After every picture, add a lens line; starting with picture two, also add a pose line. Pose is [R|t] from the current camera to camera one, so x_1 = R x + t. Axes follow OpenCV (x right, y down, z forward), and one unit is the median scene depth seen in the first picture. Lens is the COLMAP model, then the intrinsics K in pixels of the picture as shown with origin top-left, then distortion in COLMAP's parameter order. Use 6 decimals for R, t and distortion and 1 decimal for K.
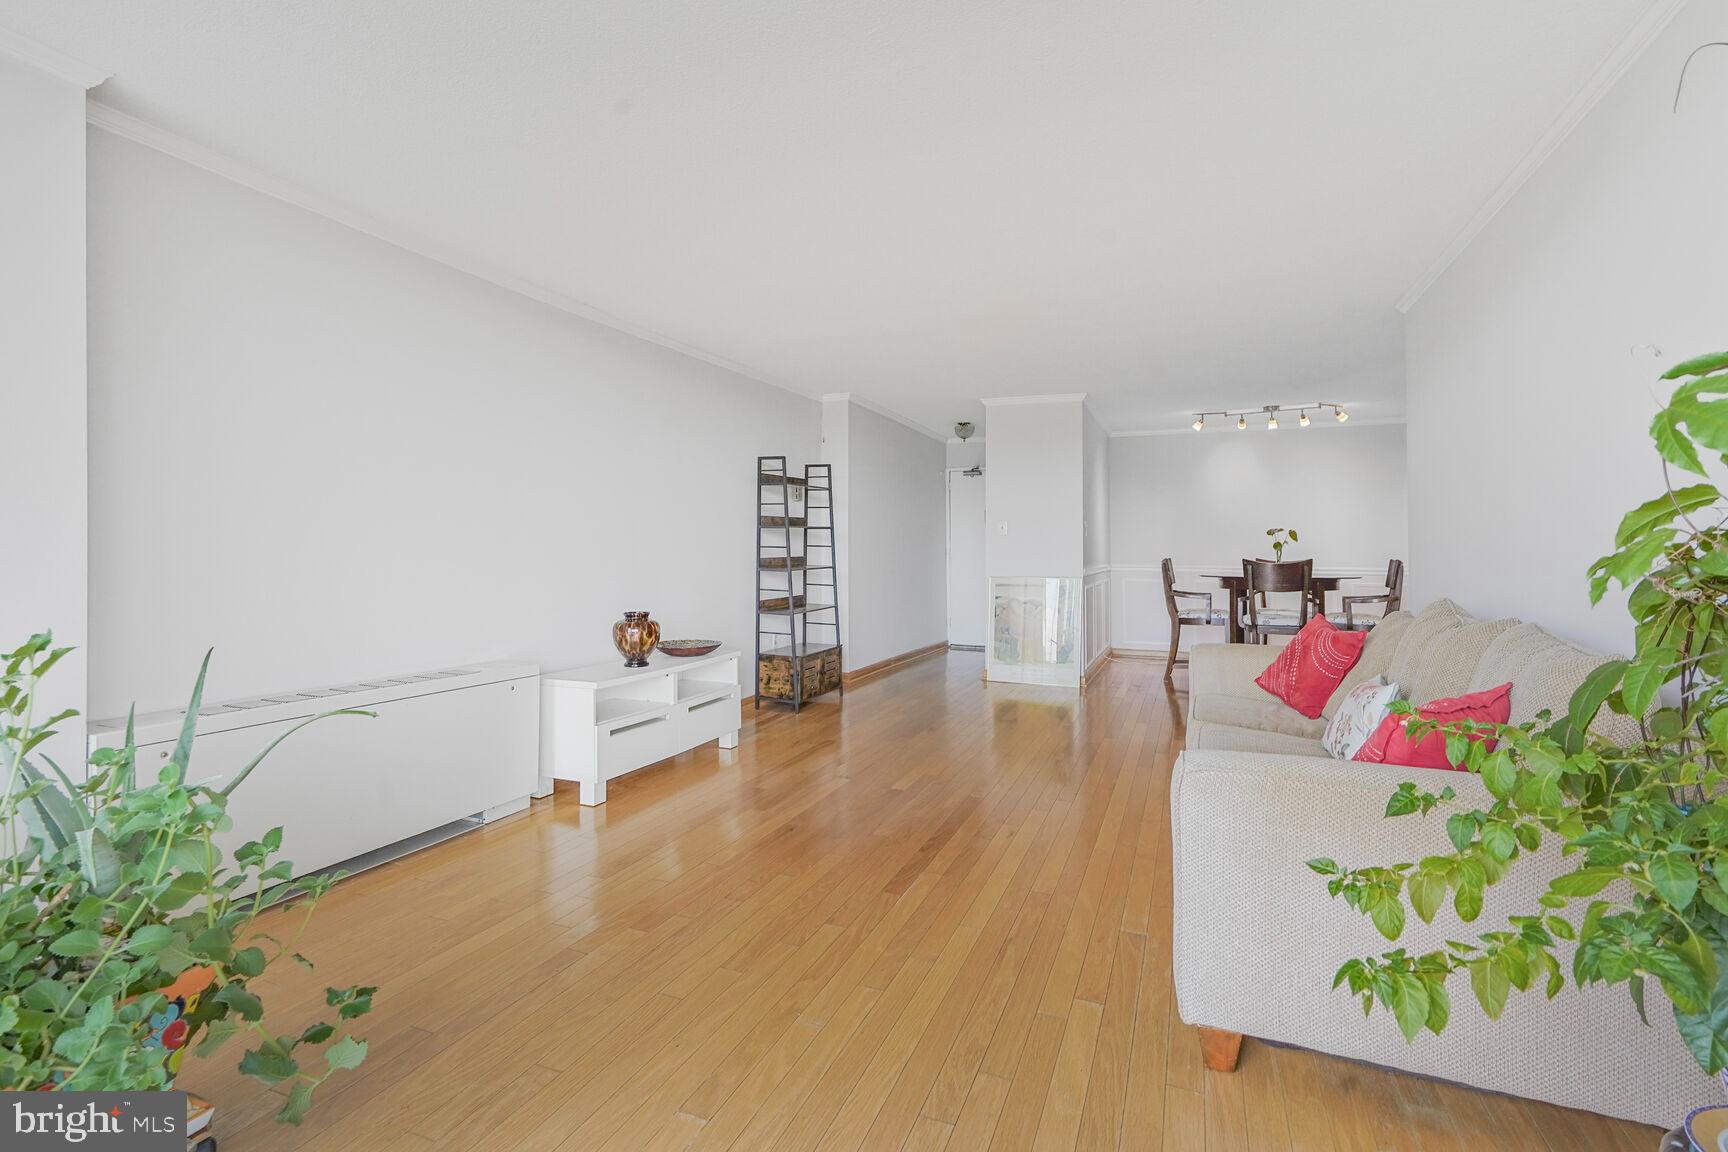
lens RADIAL K [[789.2, 0, 857.1], [0, 789.2, 564.0], [0, 0, 1]] dist [-0.000568, 0.009334]
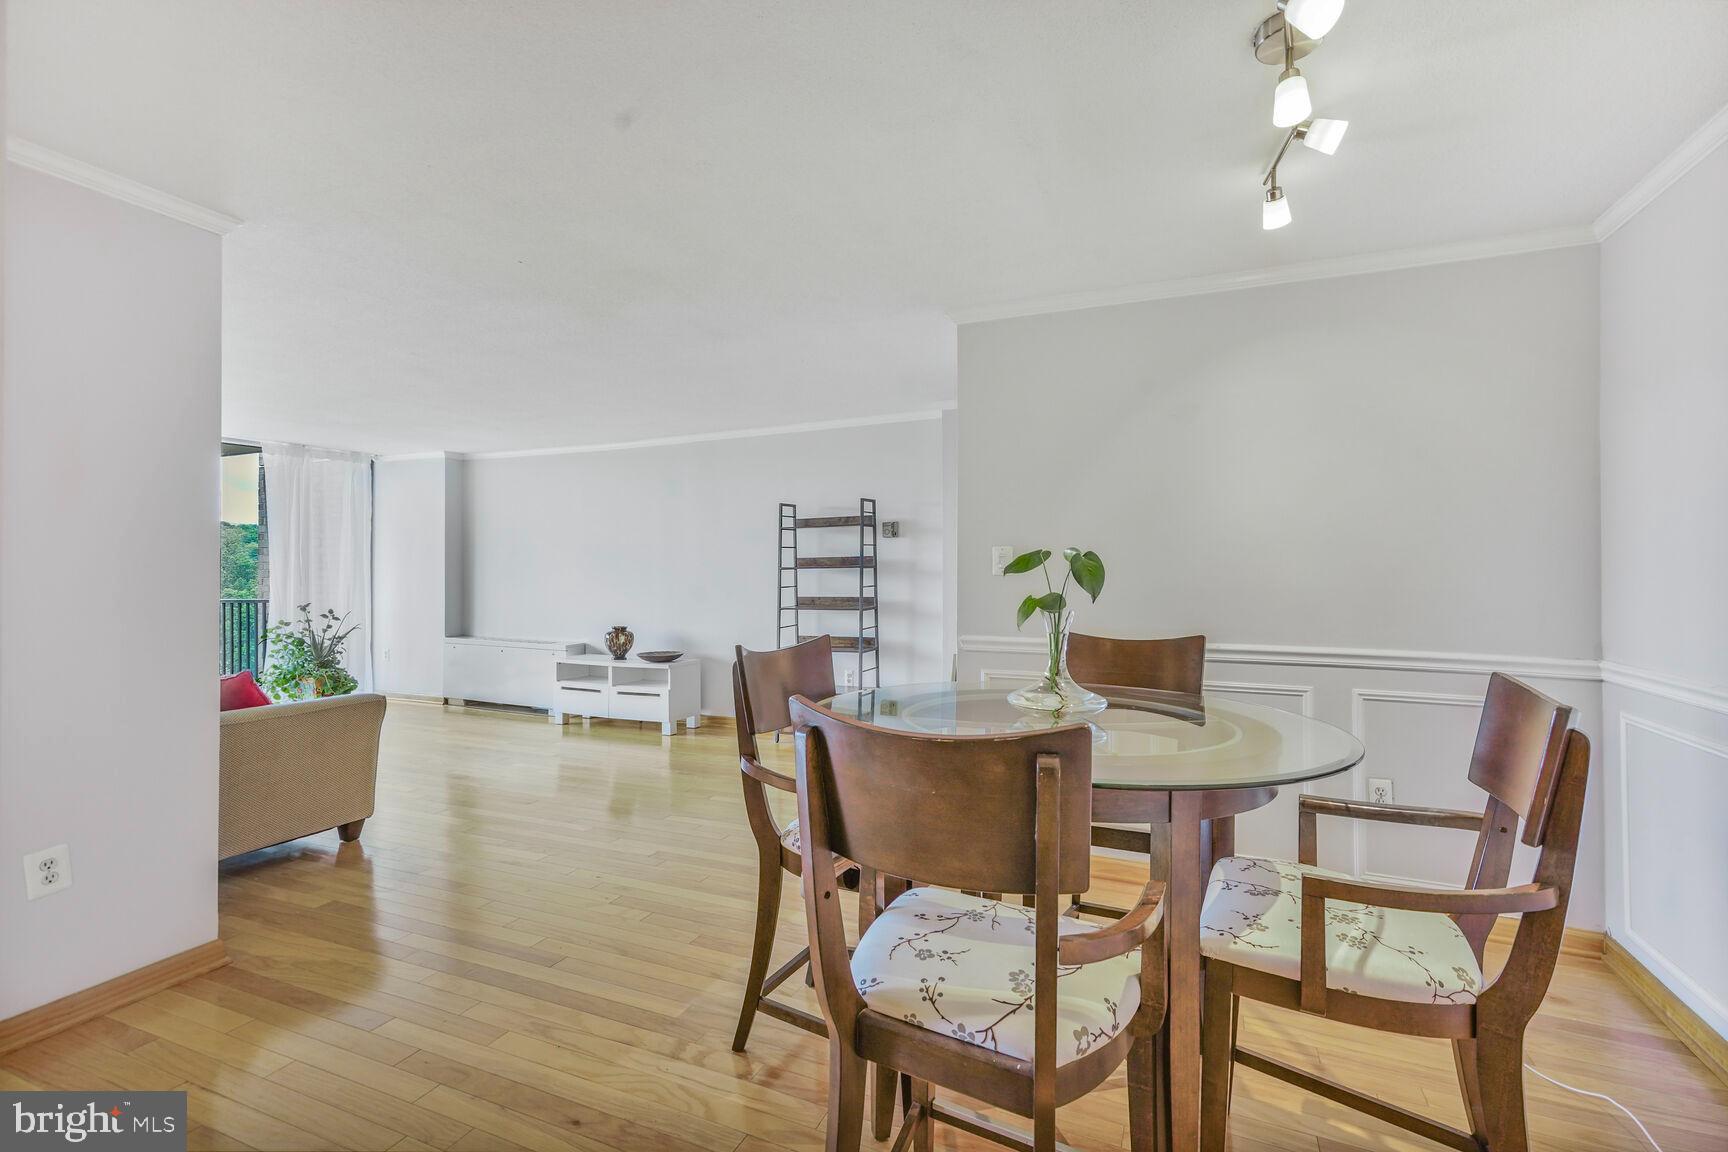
lens RADIAL K [[789.2, 0, 857.1], [0, 789.2, 564.0], [0, 0, 1]] dist [-0.000568, 0.009334]
pose [[-0.024885, -0.011515, -0.999624, 0.973439], [-0.014590, 0.999831, -0.011154, -0.041601], [0.999584, 0.014307, -0.025048, 1.090089]]
